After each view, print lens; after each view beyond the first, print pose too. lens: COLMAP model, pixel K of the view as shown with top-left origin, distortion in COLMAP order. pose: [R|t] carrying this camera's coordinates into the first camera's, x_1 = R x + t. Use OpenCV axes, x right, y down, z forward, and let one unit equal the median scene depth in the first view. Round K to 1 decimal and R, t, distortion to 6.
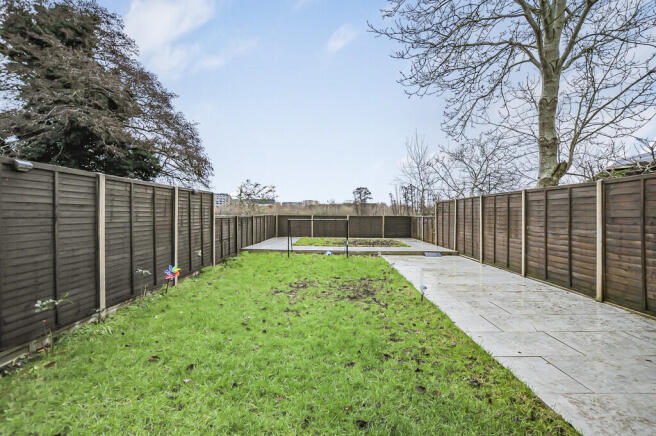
lens RADIAL K [[300.0, 0, 328.0], [0, 300.0, 218.0], [0, 0, 1]] dist [-0.022412, 0.000727]
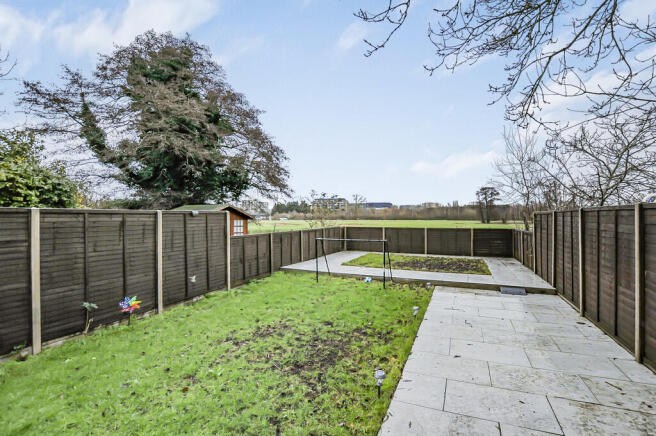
lens RADIAL K [[308.6, 0, 328.0], [0, 308.6, 218.0], [0, 0, 1]] dist [-0.018699, 0.000202]
pose [[0.928154, -0.007228, -0.372126, 0.155241], [0.002570, 0.999912, -0.013010, -0.029016], [0.372187, 0.011119, 0.928091, 0.122003]]
